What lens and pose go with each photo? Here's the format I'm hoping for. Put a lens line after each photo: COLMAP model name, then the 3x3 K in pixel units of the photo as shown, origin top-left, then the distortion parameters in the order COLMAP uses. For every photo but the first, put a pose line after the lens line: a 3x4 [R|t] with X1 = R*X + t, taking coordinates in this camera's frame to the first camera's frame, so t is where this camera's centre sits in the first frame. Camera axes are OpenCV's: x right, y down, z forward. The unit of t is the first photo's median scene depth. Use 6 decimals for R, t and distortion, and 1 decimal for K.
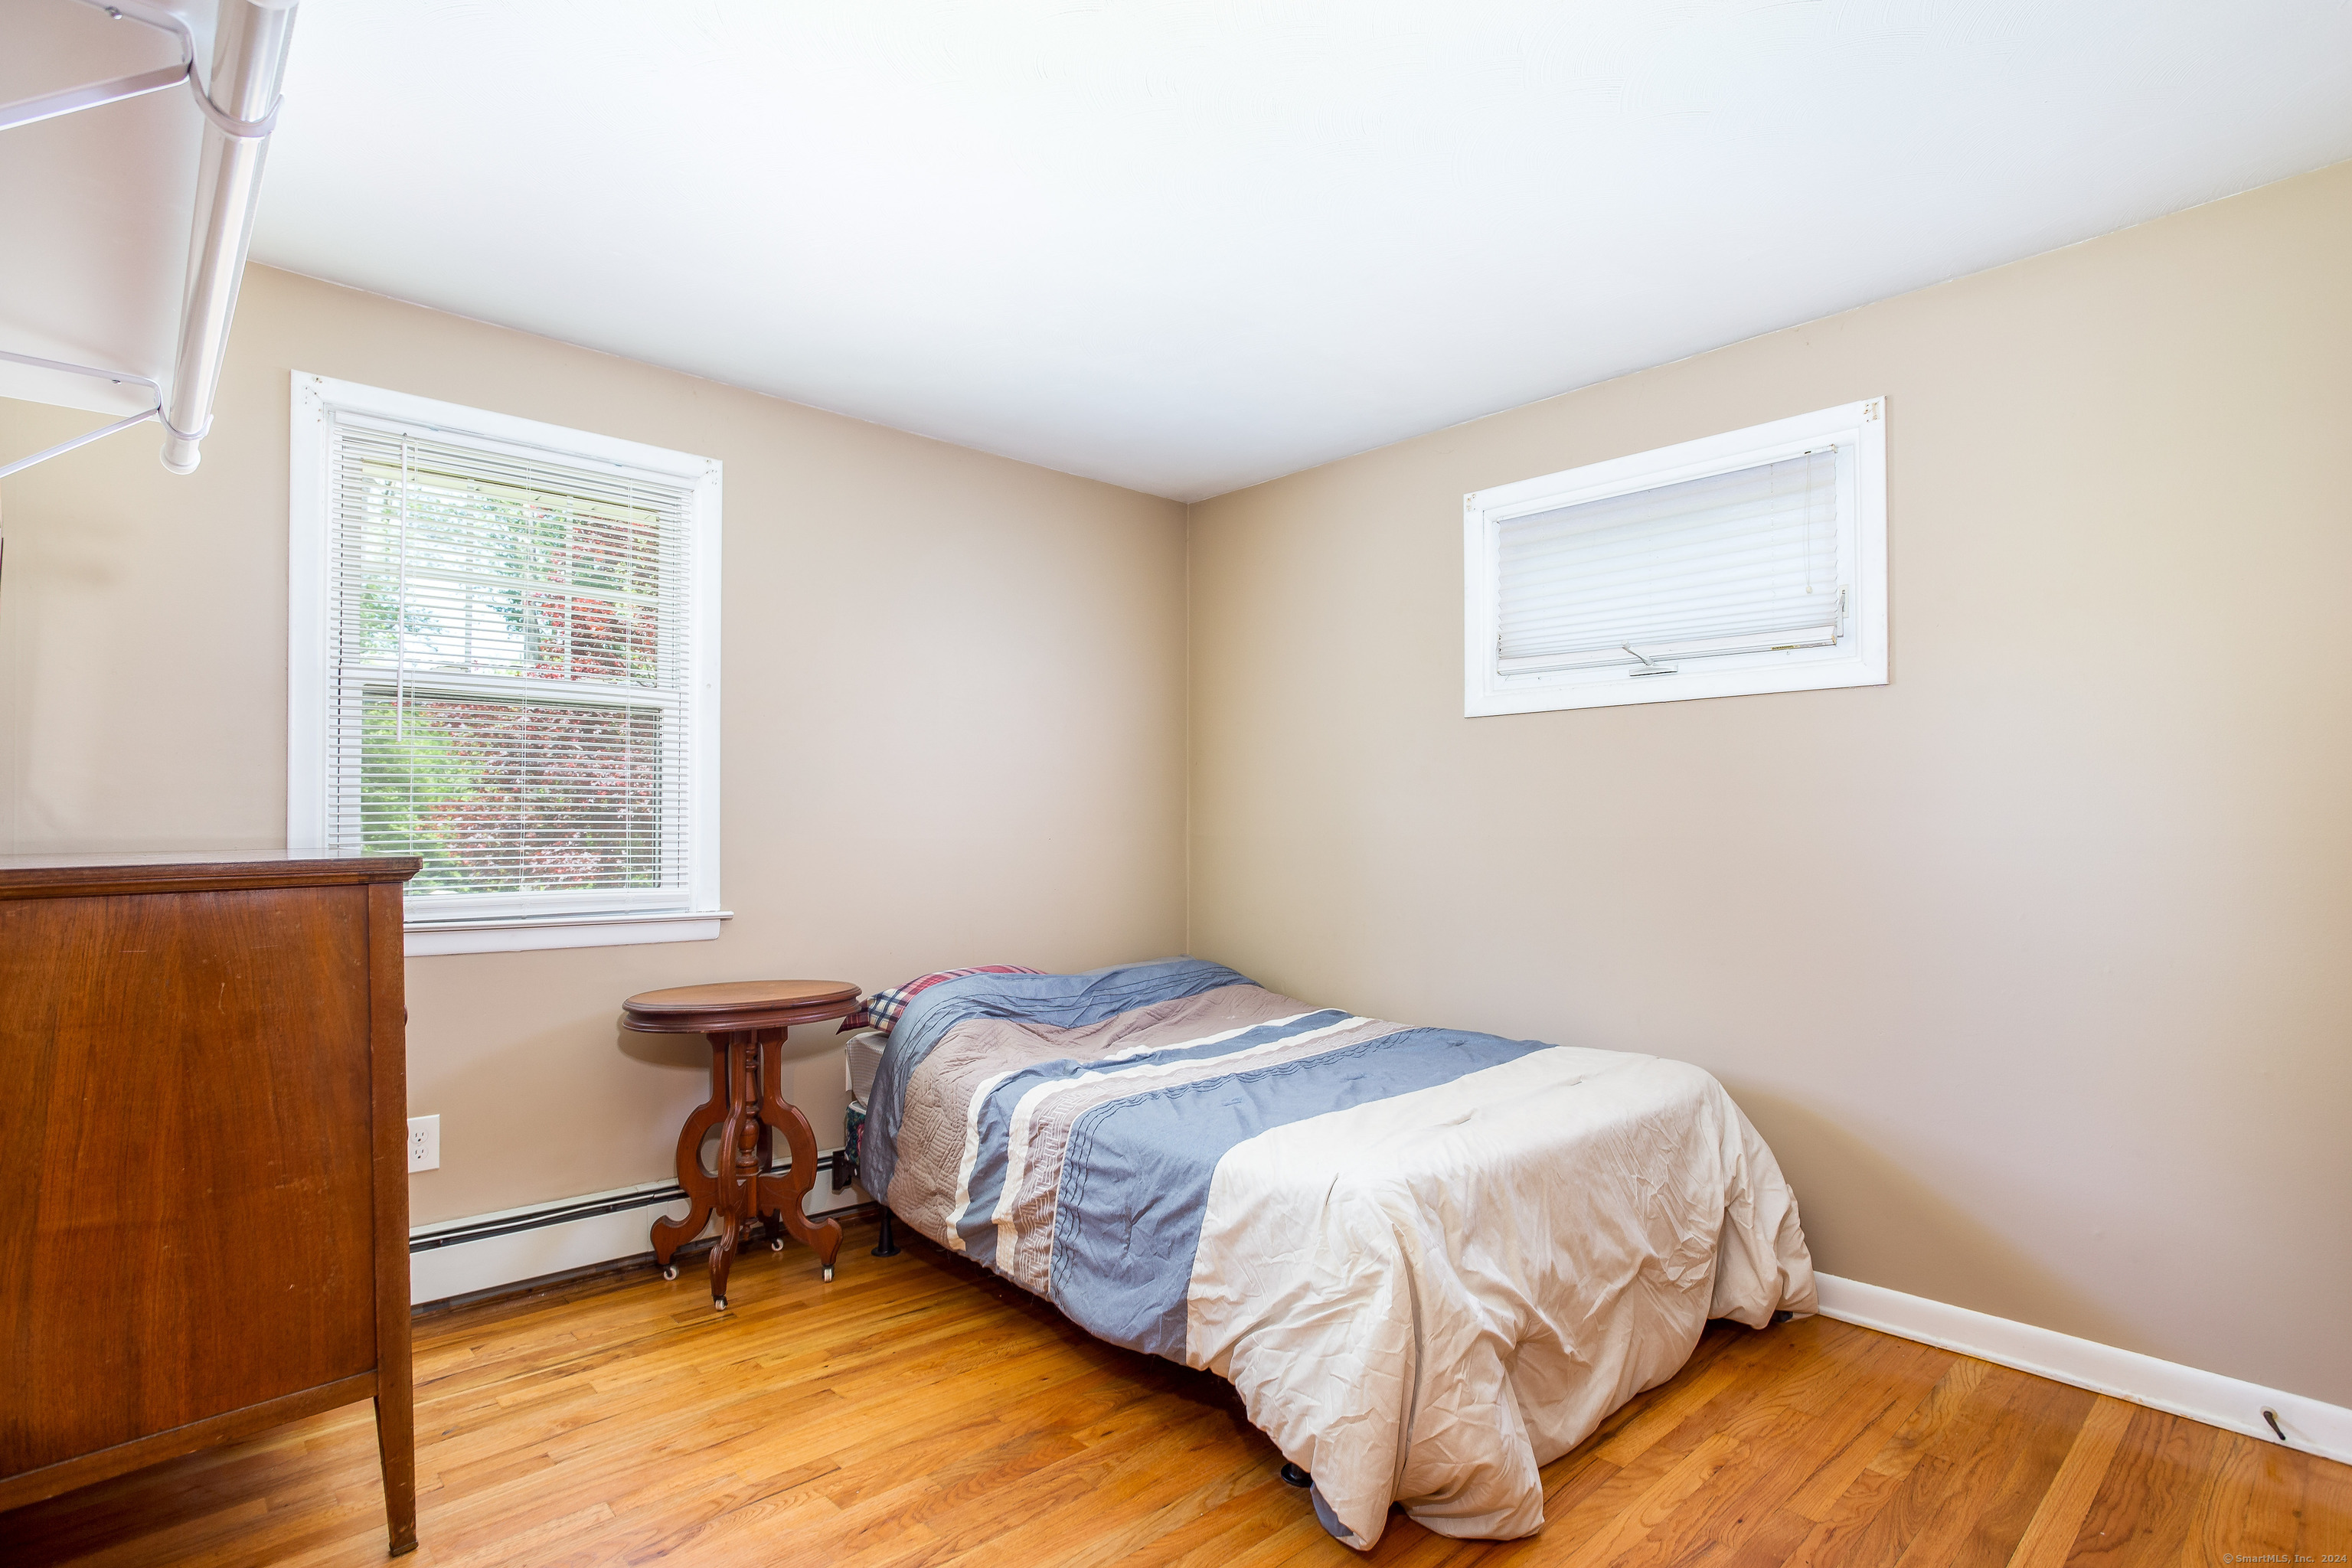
lens RADIAL K [[1148.1, 0, 1162.5], [0, 1148.1, 807.2], [0, 0, 1]] dist [-0.021846, 0.000234]
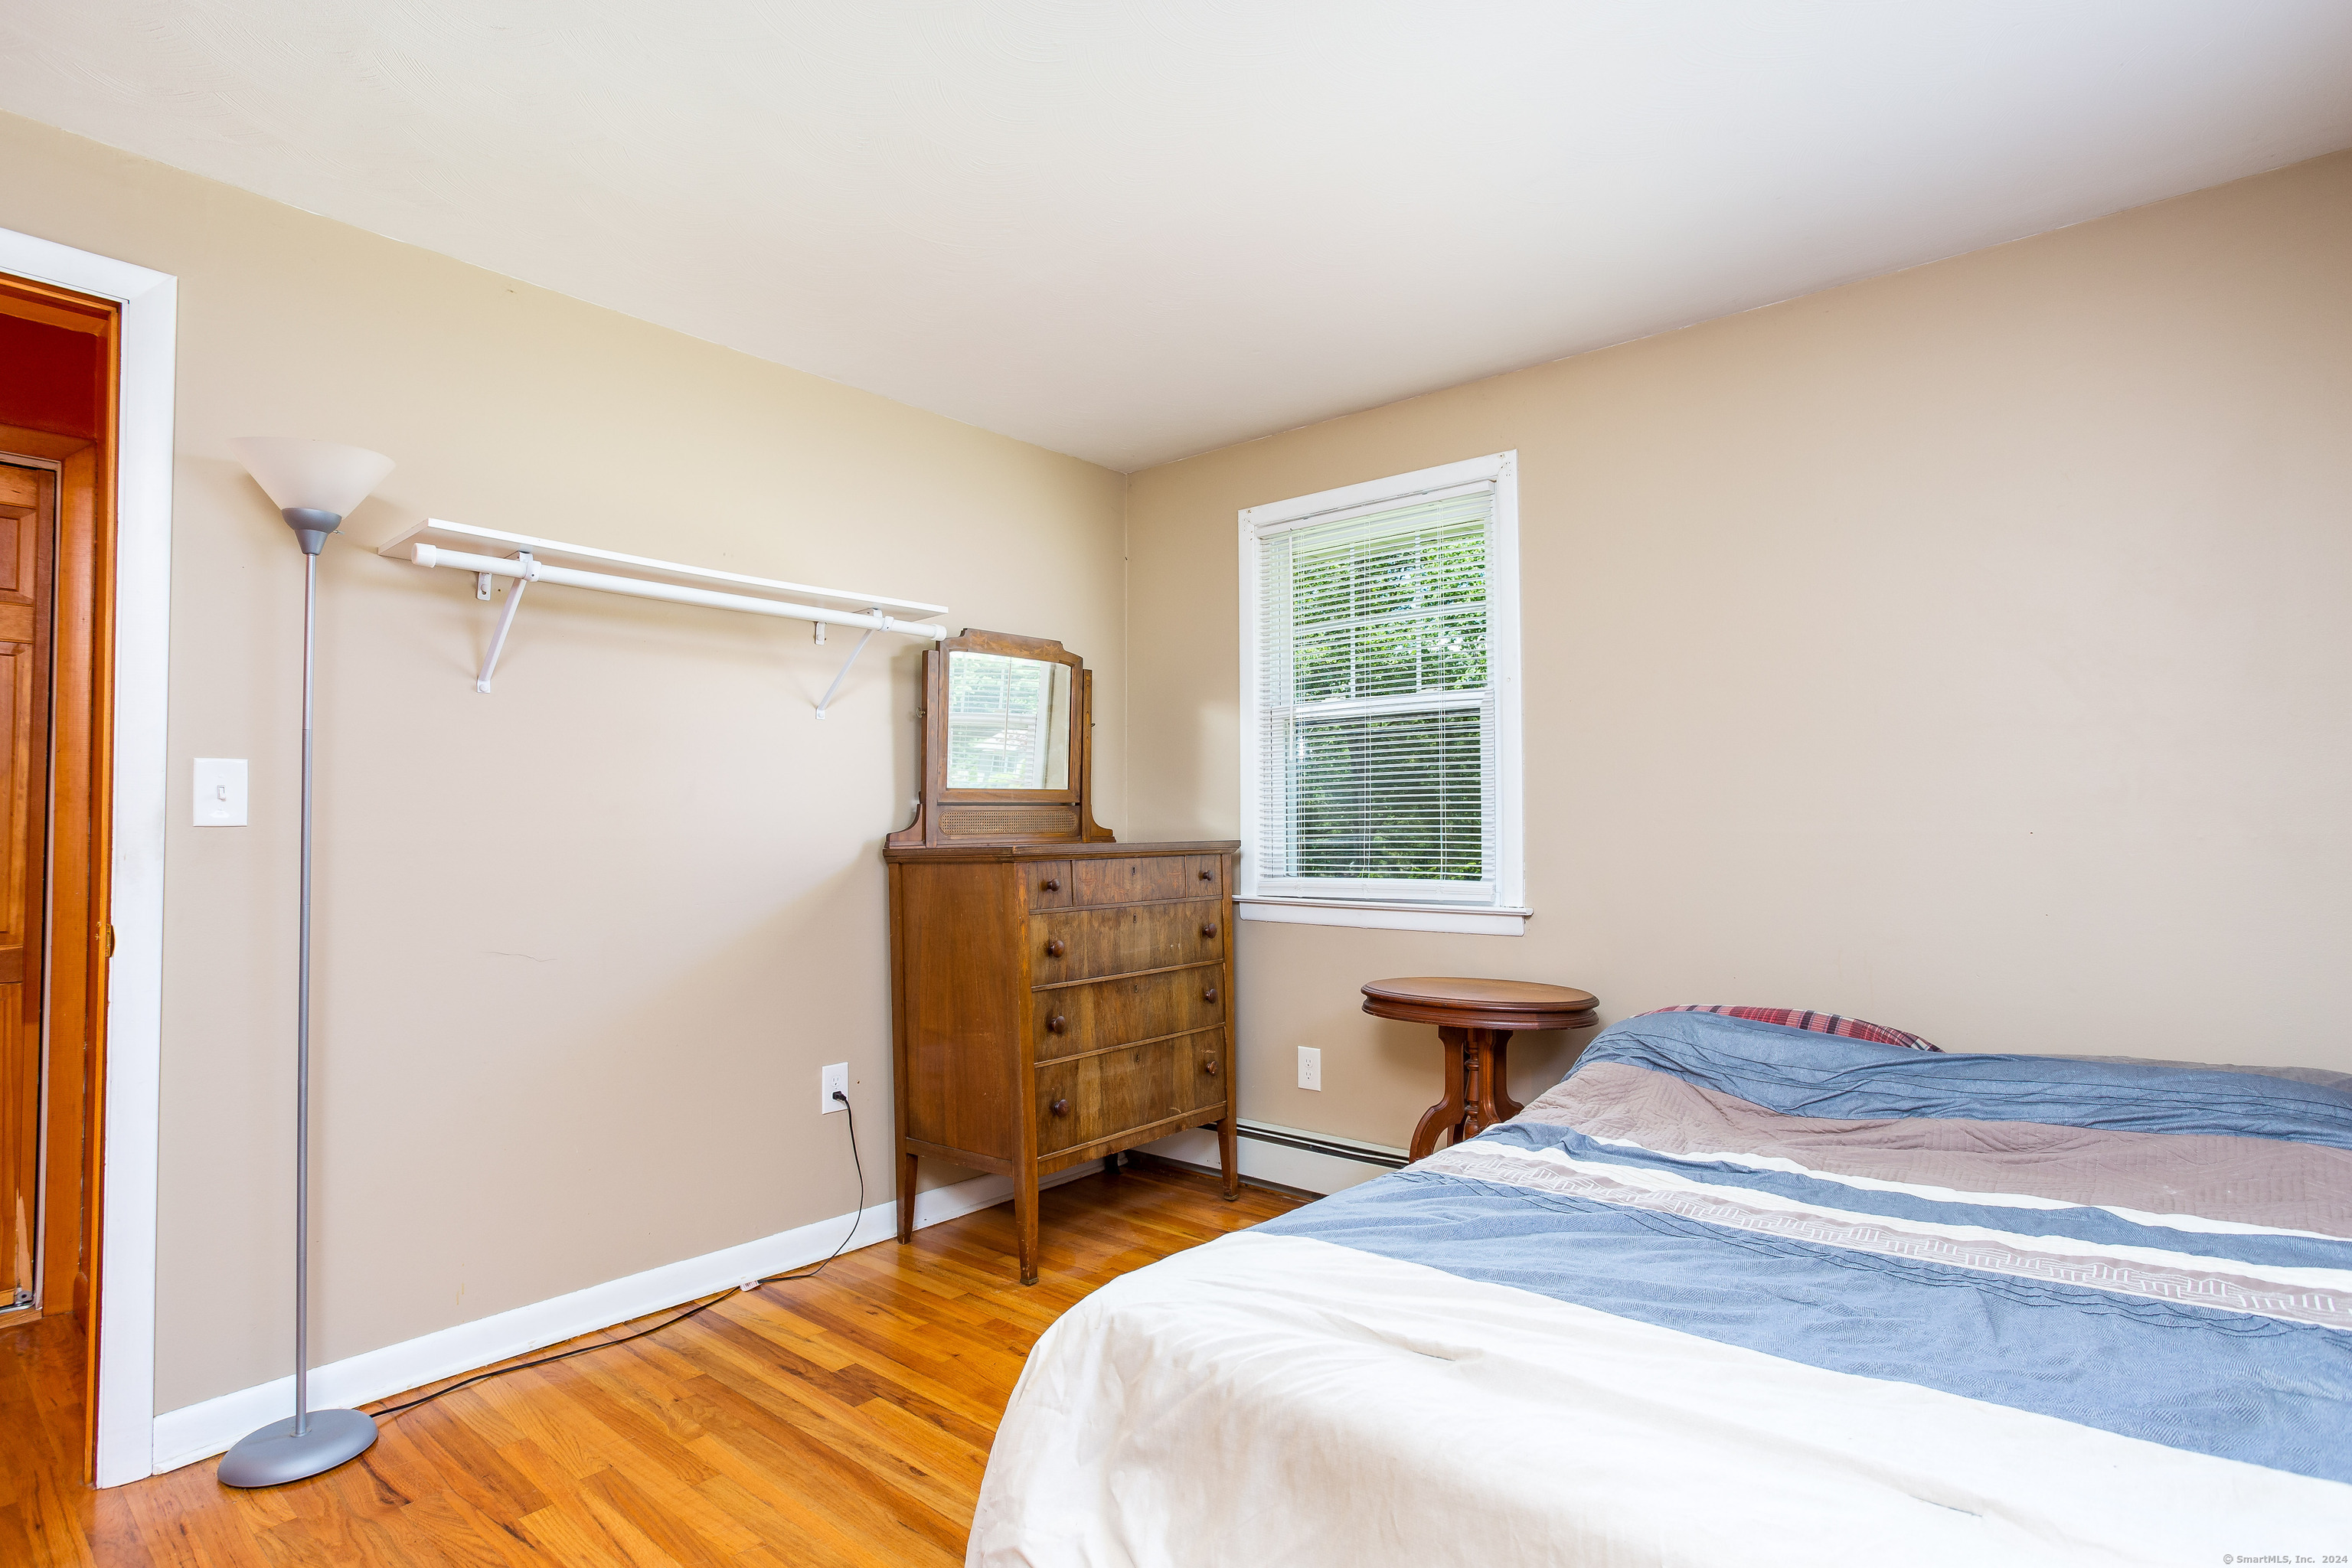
lens RADIAL K [[1148.1, 0, 1162.5], [0, 1148.1, 807.2], [0, 0, 1]] dist [-0.021846, 0.000234]
pose [[0.144631, -0.022525, -0.989229, 0.560333], [0.025412, 0.999496, -0.019043, 0.016215], [0.989159, -0.022384, 0.145131, 0.570759]]
